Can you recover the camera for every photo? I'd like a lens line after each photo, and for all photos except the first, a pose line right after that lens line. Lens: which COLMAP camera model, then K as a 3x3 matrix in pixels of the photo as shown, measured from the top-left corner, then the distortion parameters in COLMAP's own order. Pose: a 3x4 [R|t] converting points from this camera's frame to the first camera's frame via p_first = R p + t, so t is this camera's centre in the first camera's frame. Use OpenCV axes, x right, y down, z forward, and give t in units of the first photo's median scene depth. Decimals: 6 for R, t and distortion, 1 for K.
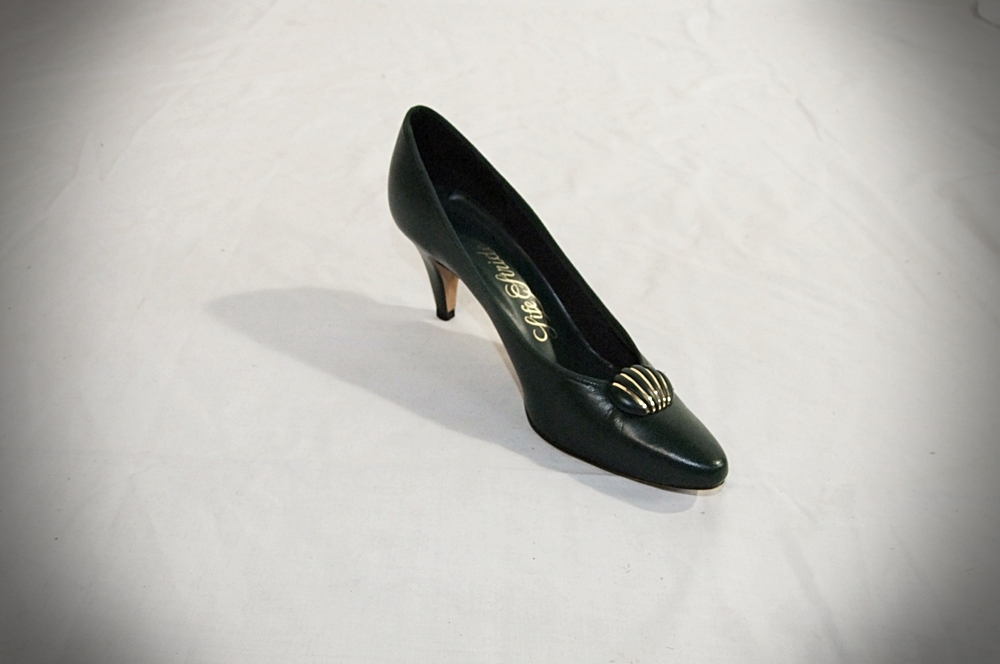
lens RADIAL K [[912.9, 0, 500.2], [0, 912.9, 356.2], [0, 0, 1]] dist [-0.019764, 0.020524]
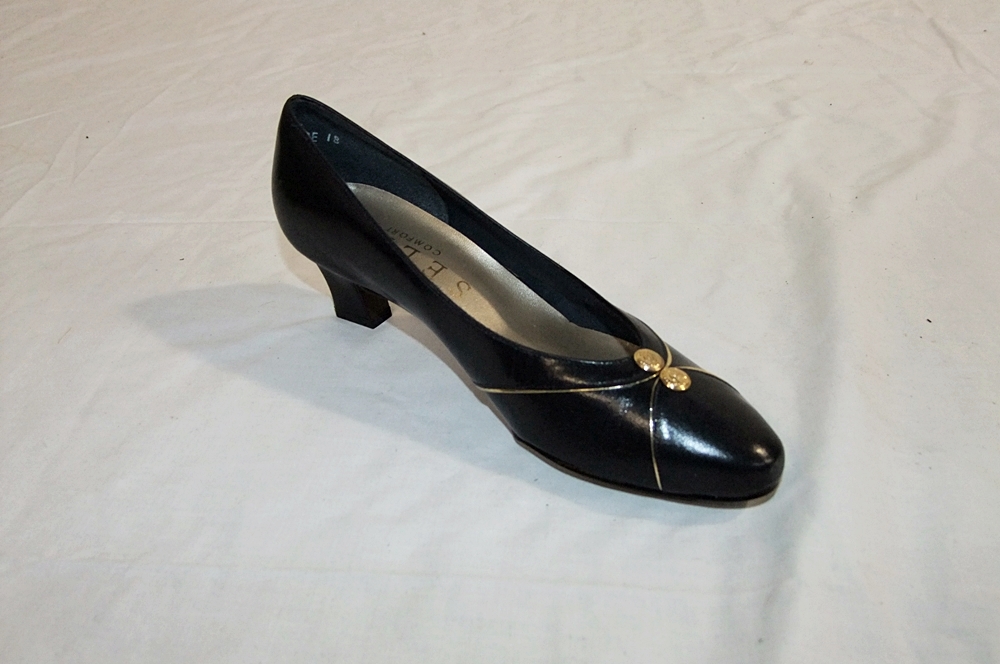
lens RADIAL K [[912.9, 0, 500.2], [0, 912.9, 356.2], [0, 0, 1]] dist [-0.019764, 0.020524]
pose [[0.988975, -0.033284, -0.144292, 0.079204], [0.038782, 0.998618, 0.035461, -0.040568], [0.142913, -0.040666, 0.988900, 0.196475]]
